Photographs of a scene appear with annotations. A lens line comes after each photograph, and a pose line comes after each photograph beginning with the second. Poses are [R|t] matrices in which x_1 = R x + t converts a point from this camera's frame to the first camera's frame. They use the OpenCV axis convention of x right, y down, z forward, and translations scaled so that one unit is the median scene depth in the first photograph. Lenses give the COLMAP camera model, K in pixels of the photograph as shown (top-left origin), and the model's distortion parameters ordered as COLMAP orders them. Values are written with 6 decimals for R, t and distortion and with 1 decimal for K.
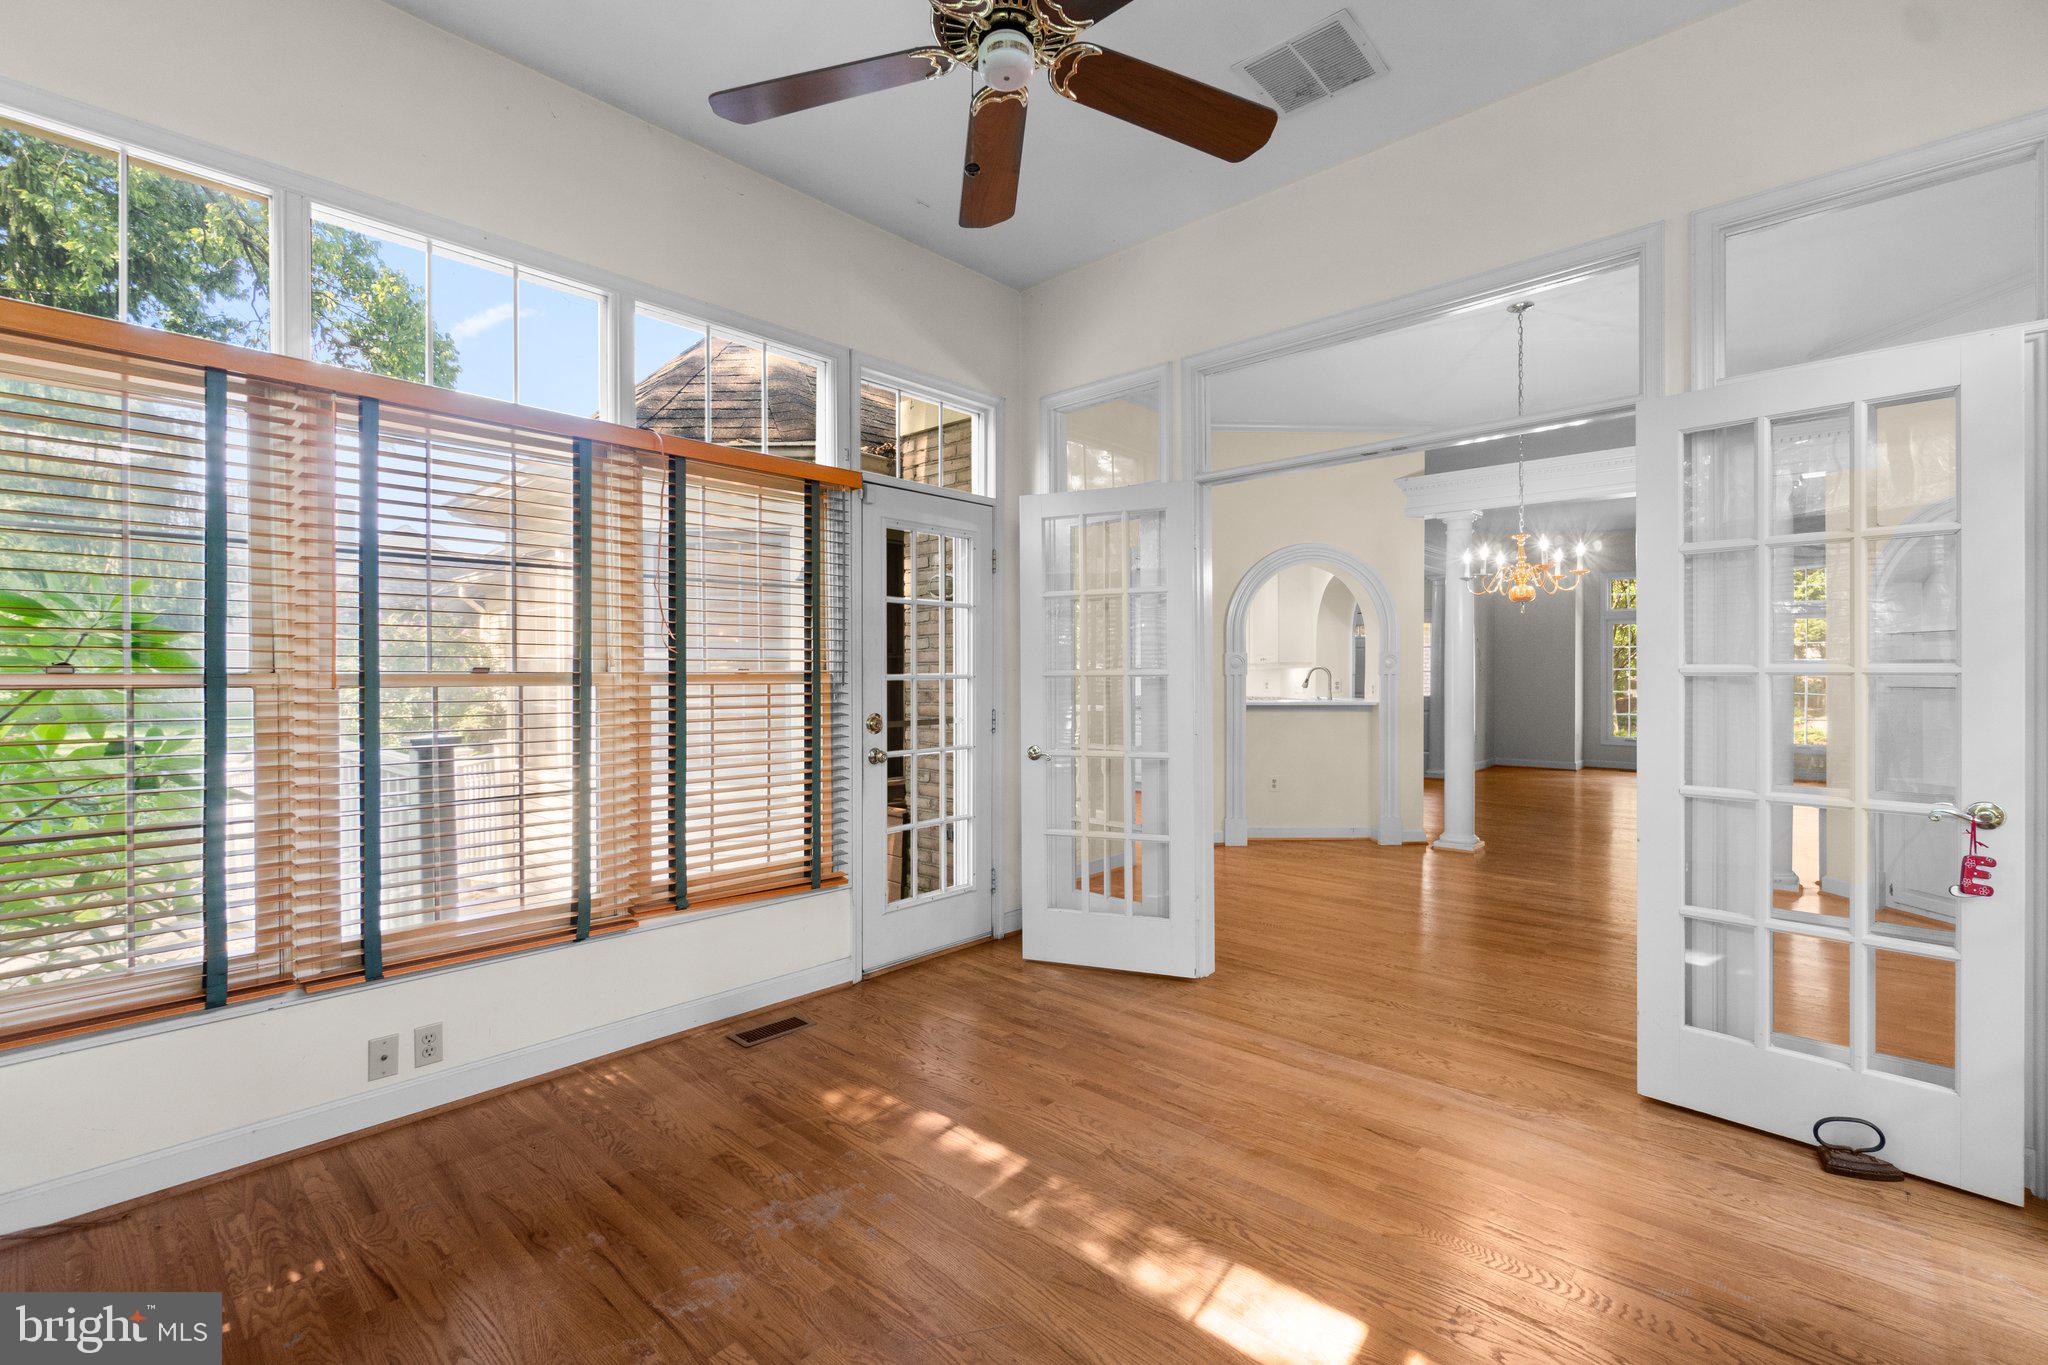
lens RADIAL K [[884.6, 0, 1022.0], [0, 884.6, 683.6], [0, 0, 1]] dist [-0.004990, 0.000366]
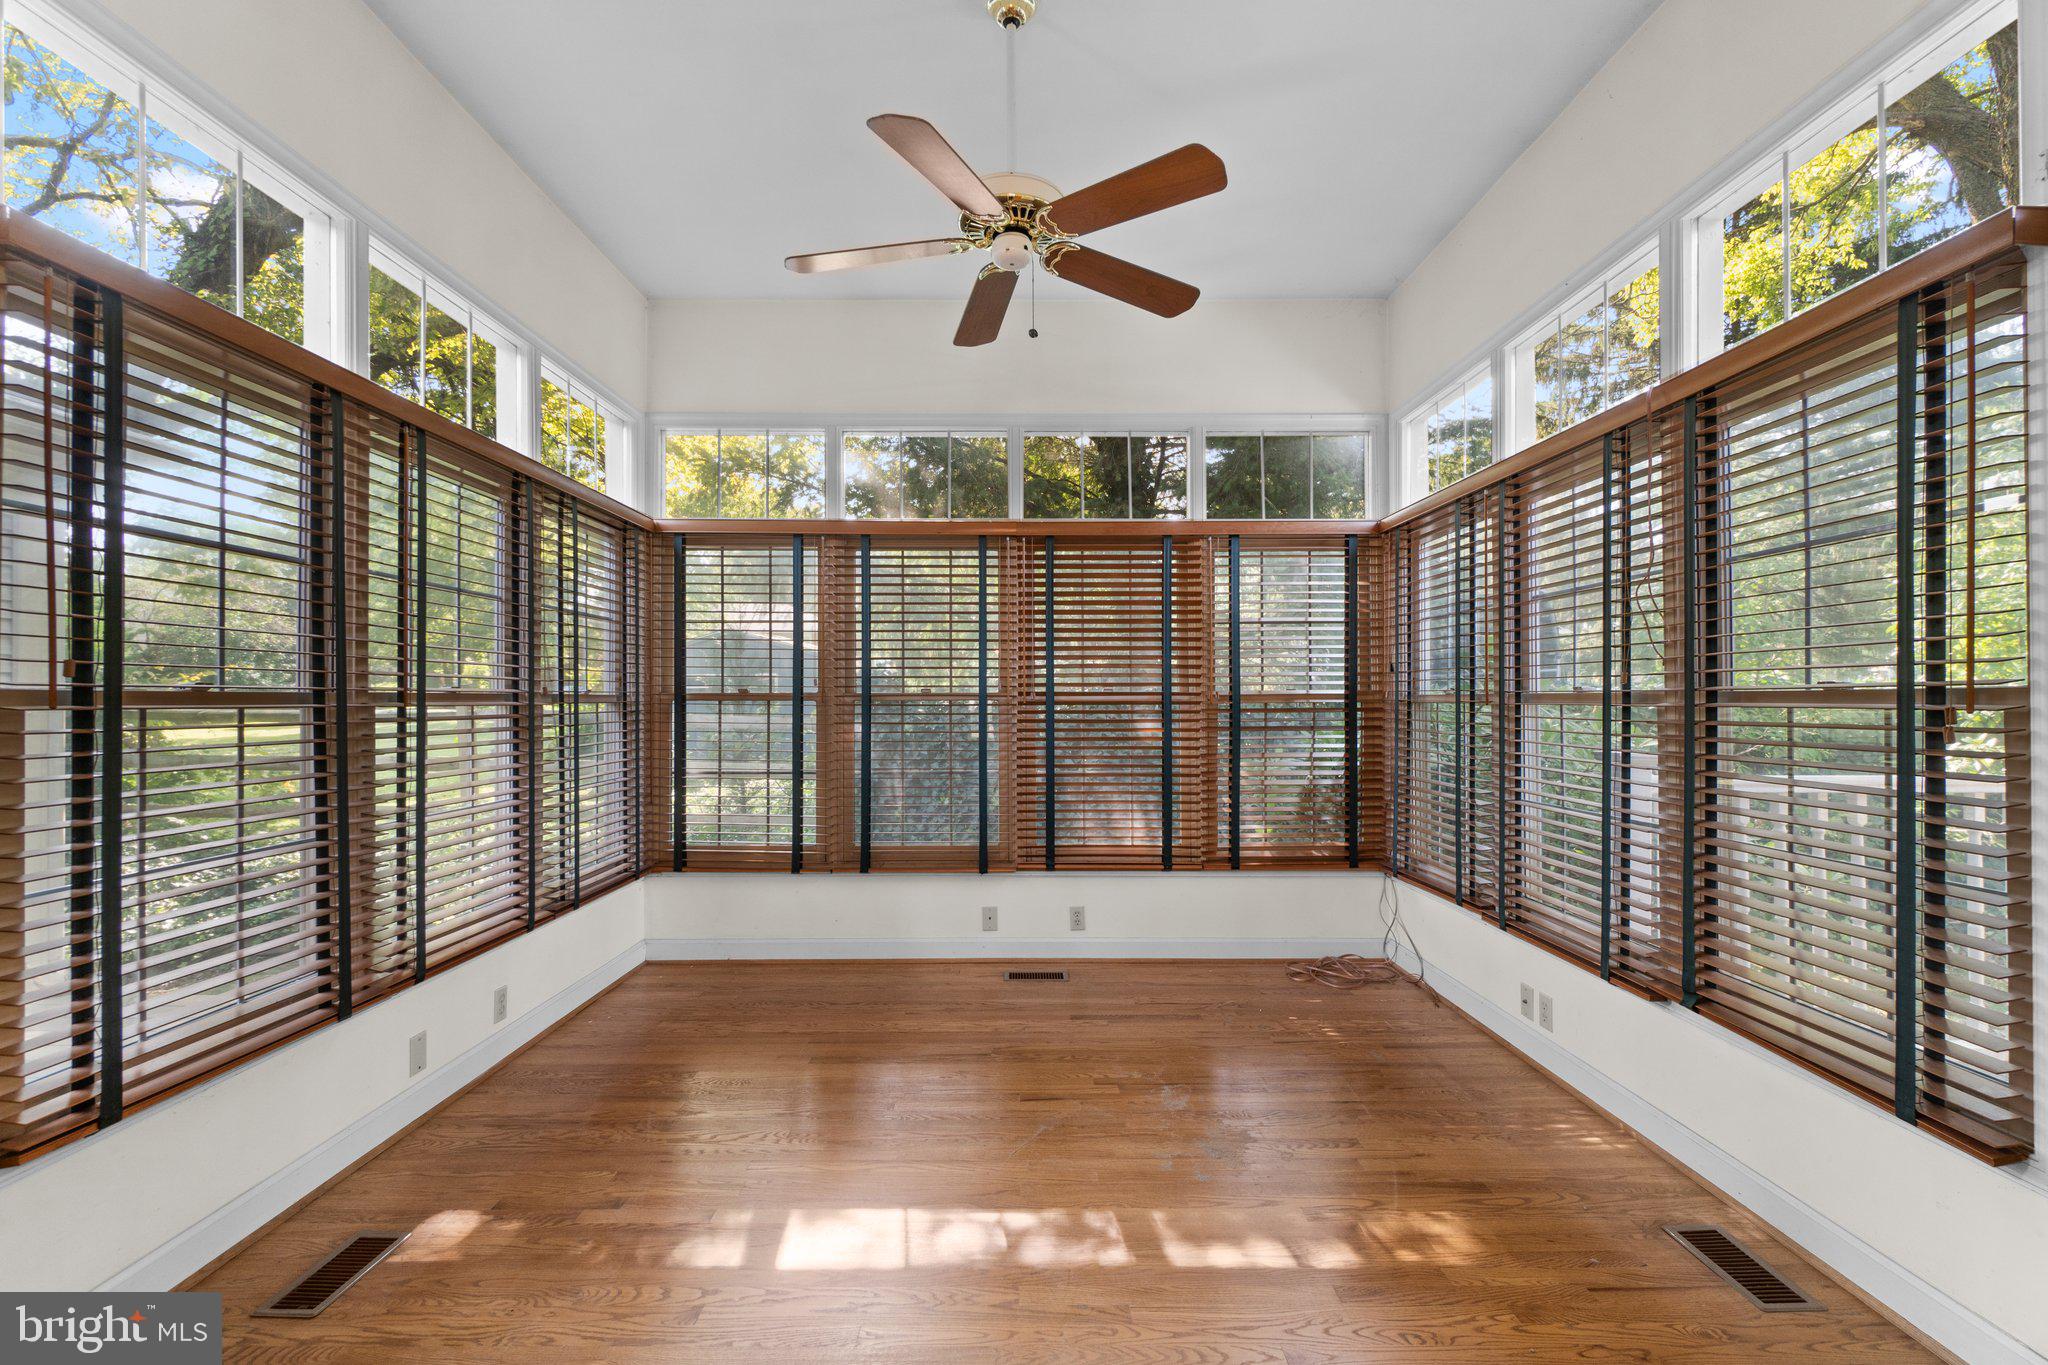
lens RADIAL K [[884.6, 0, 1008.8], [0, 884.6, 696.6], [0, 0, 1]] dist [-0.004990, 0.000366]
pose [[-0.737702, -0.001643, -0.675124, 0.683334], [-0.007783, 0.999951, 0.006071, -0.009274], [0.675081, 0.009733, -0.737679, 1.473530]]
